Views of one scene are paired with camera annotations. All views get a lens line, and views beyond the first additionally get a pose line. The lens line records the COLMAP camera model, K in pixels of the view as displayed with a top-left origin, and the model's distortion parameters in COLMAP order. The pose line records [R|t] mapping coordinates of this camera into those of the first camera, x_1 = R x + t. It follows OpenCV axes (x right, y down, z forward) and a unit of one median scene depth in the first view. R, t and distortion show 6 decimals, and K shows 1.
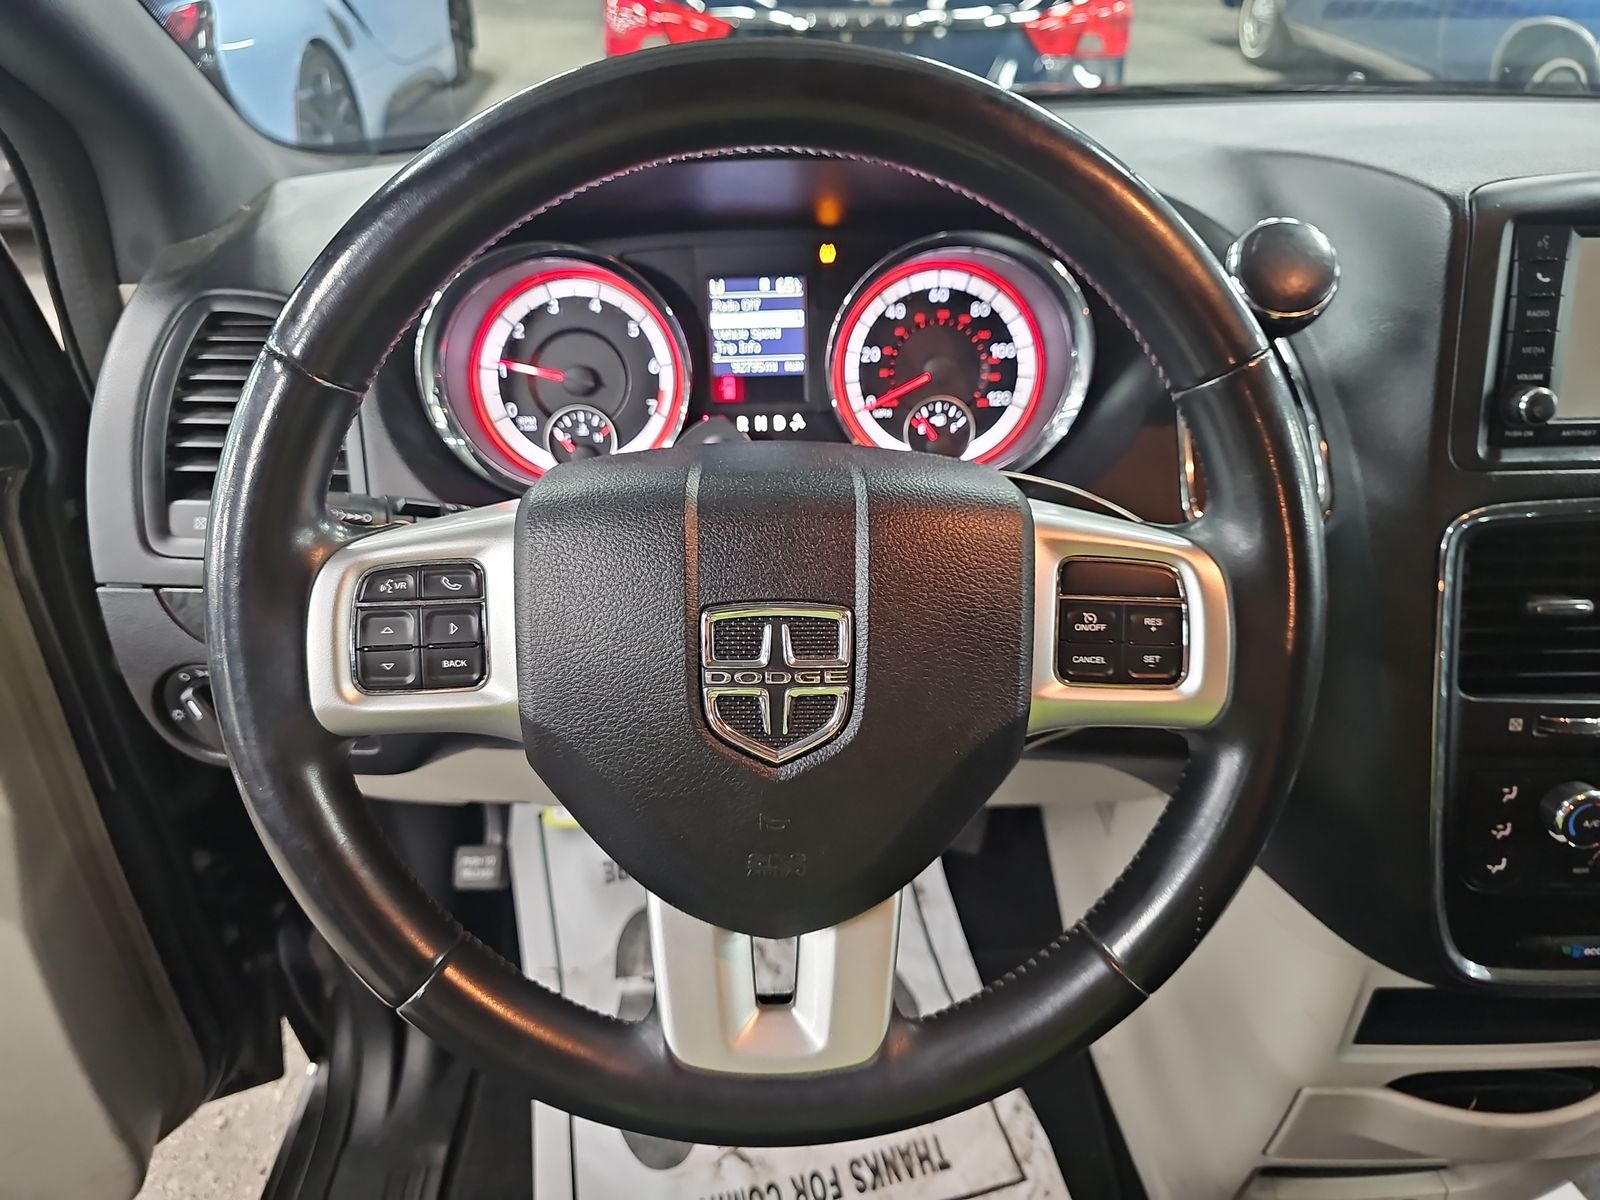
lens RADIAL K [[1080.4, 0, 787.3], [0, 1080.4, 596.4], [0, 0, 1]] dist [0.042467, -0.028187]
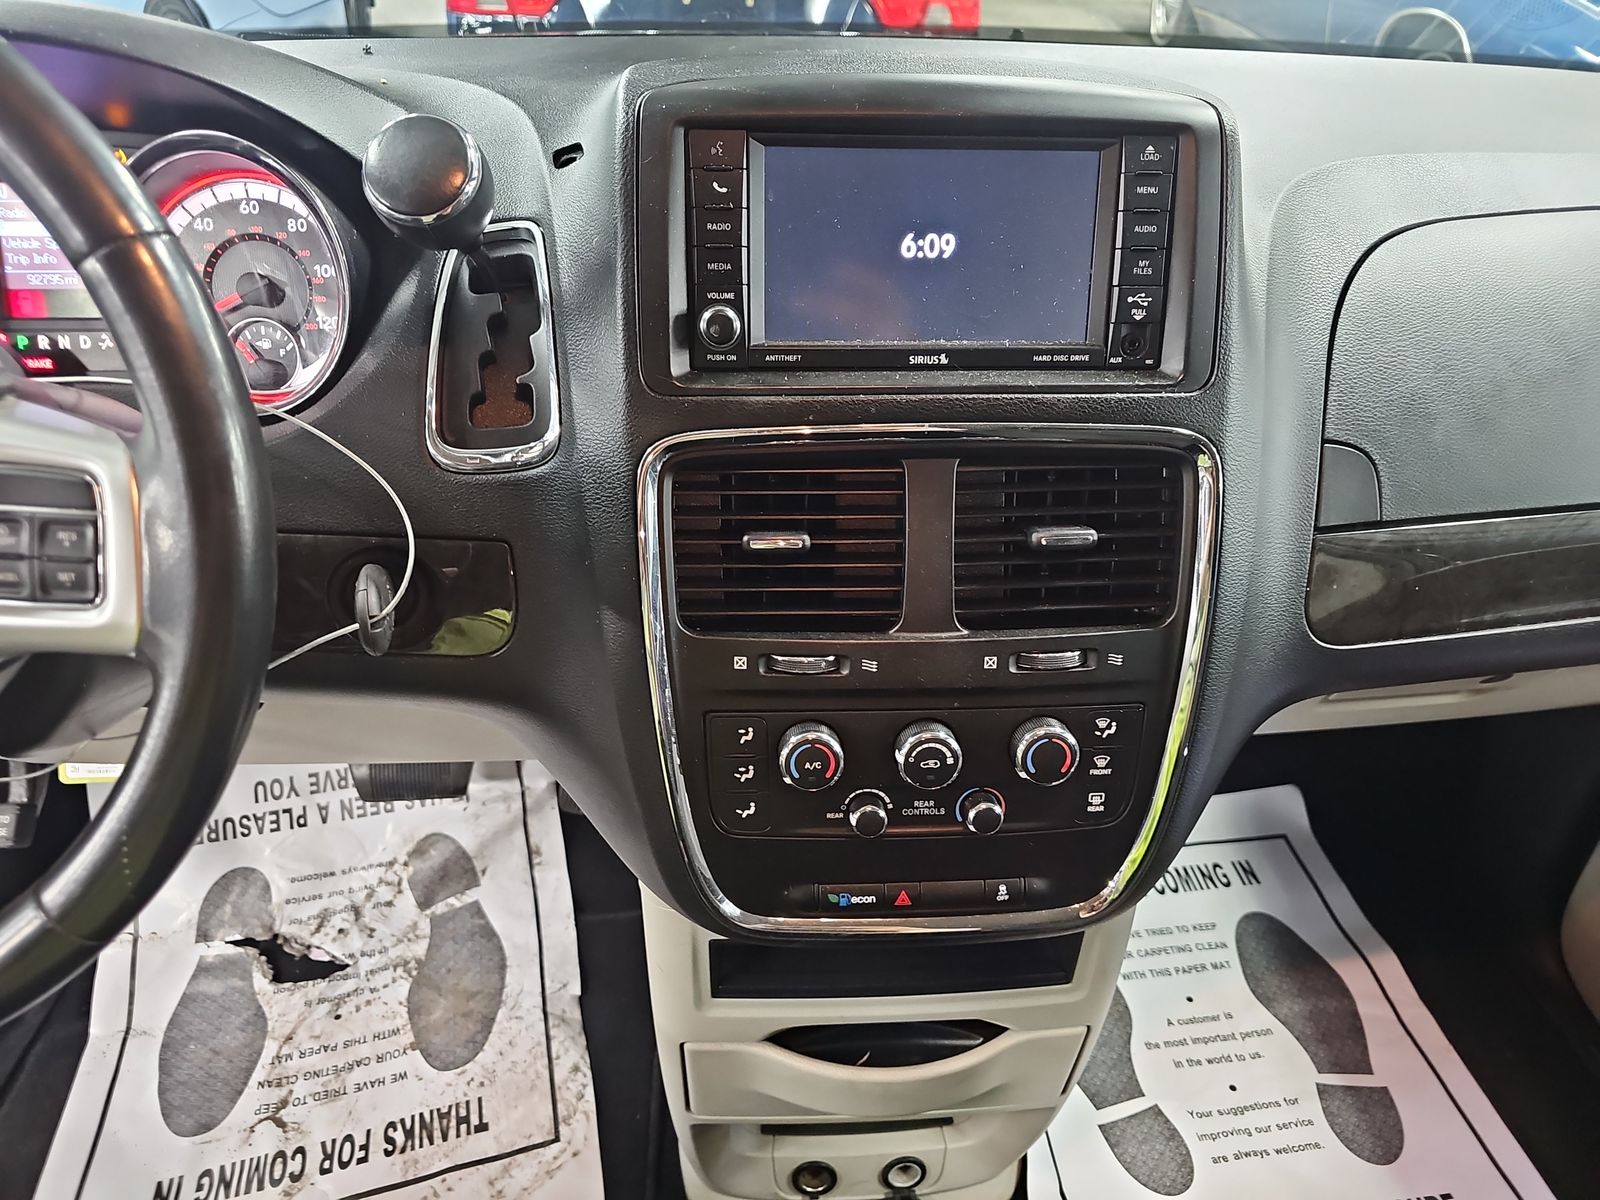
lens RADIAL K [[1080.4, 0, 798.1], [0, 1080.4, 587.1], [0, 0, 1]] dist [0.042467, -0.028187]
pose [[0.999746, 0.008163, 0.021006, 0.595064], [-0.008597, 0.999749, 0.020665, 0.026251], [-0.020833, -0.020840, 0.999566, 0.046869]]
